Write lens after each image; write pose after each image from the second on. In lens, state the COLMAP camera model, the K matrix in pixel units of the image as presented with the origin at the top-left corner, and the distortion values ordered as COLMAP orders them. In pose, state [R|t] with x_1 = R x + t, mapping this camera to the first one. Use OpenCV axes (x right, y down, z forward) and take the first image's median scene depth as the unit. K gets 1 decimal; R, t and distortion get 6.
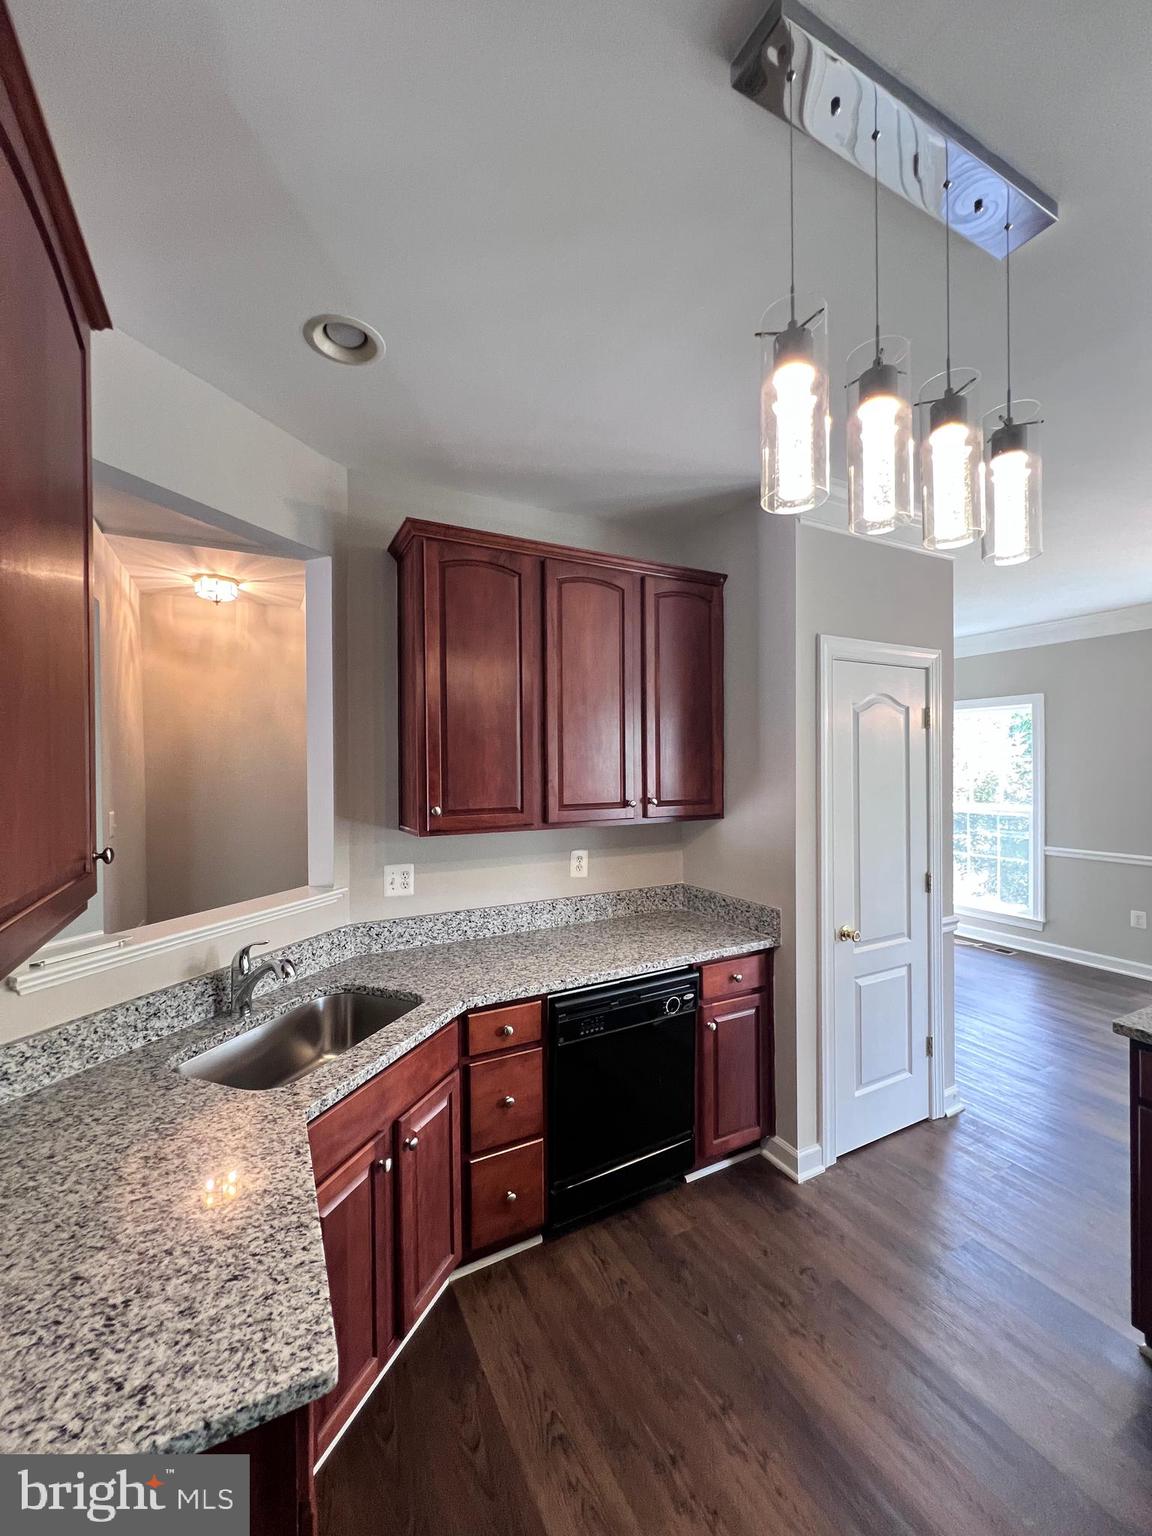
lens RADIAL K [[615.9, 0, 580.8], [0, 615.9, 766.3], [0, 0, 1]] dist [-0.002337, 0.000921]
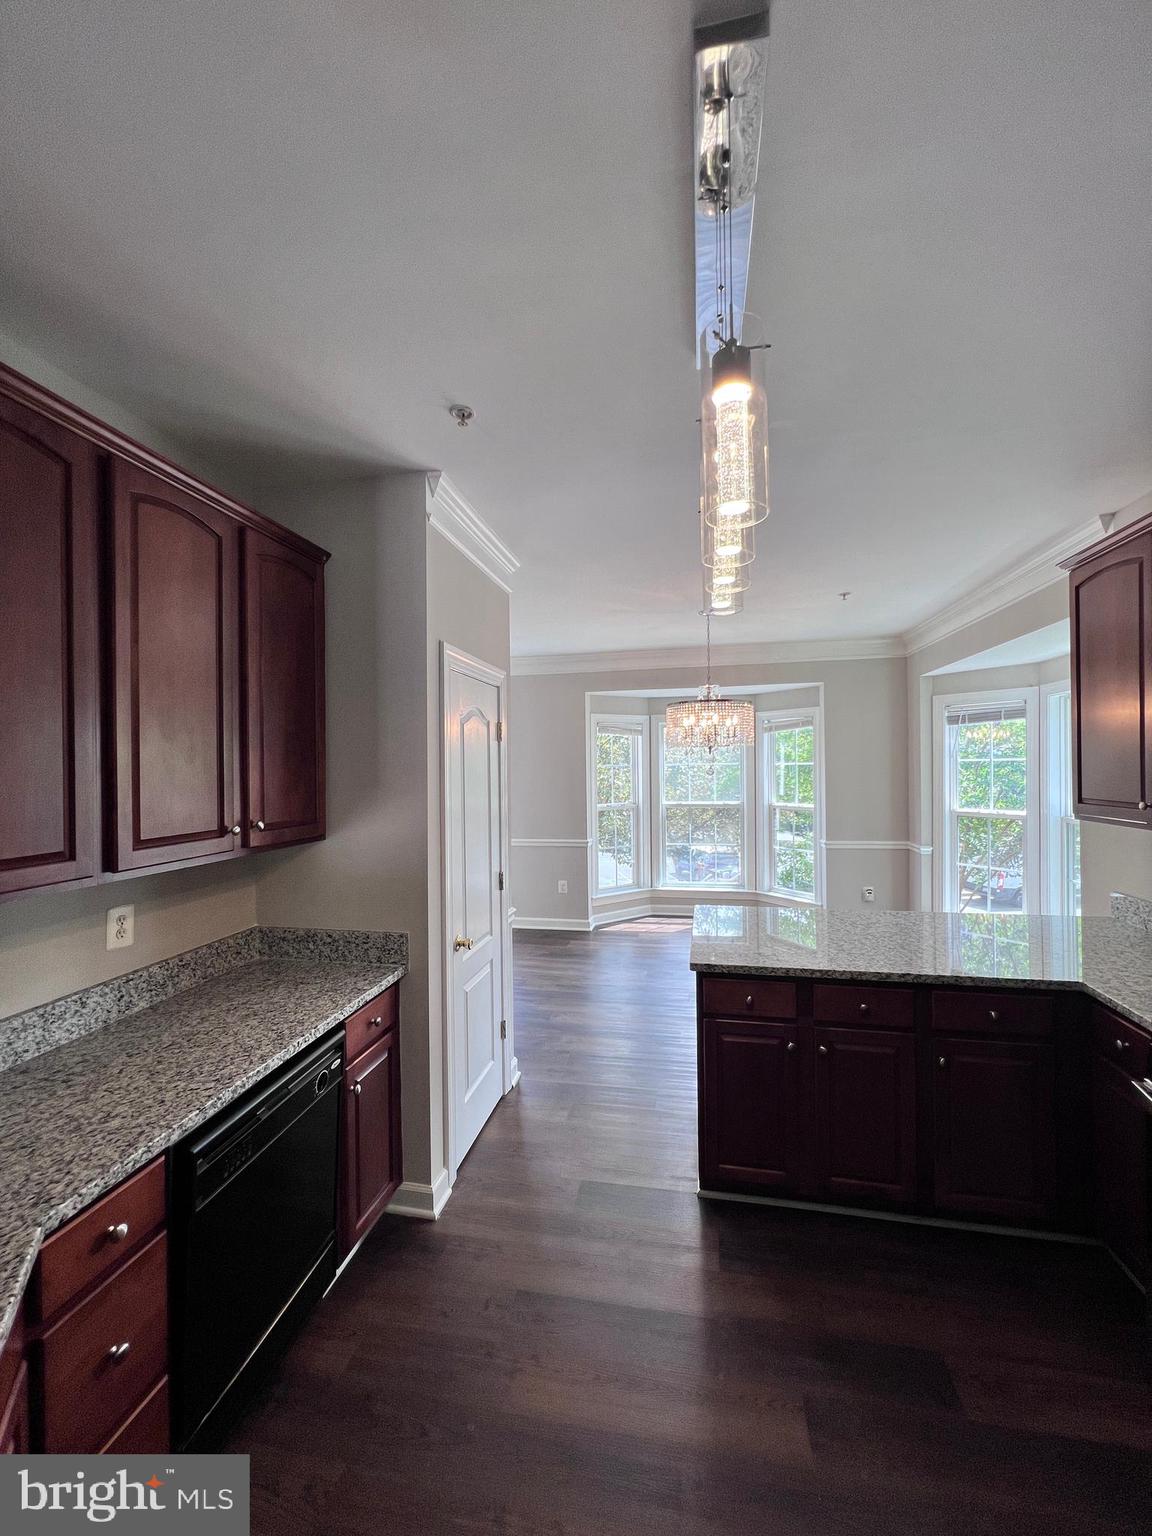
lens RADIAL K [[615.9, 0, 572.3], [0, 615.9, 769.0], [0, 0, 1]] dist [-0.002337, 0.000921]
pose [[0.634773, -0.002210, 0.772696, -0.224938], [0.009440, 0.999943, -0.004895, -0.005289], [-0.772641, 0.010402, 0.634758, 0.217615]]
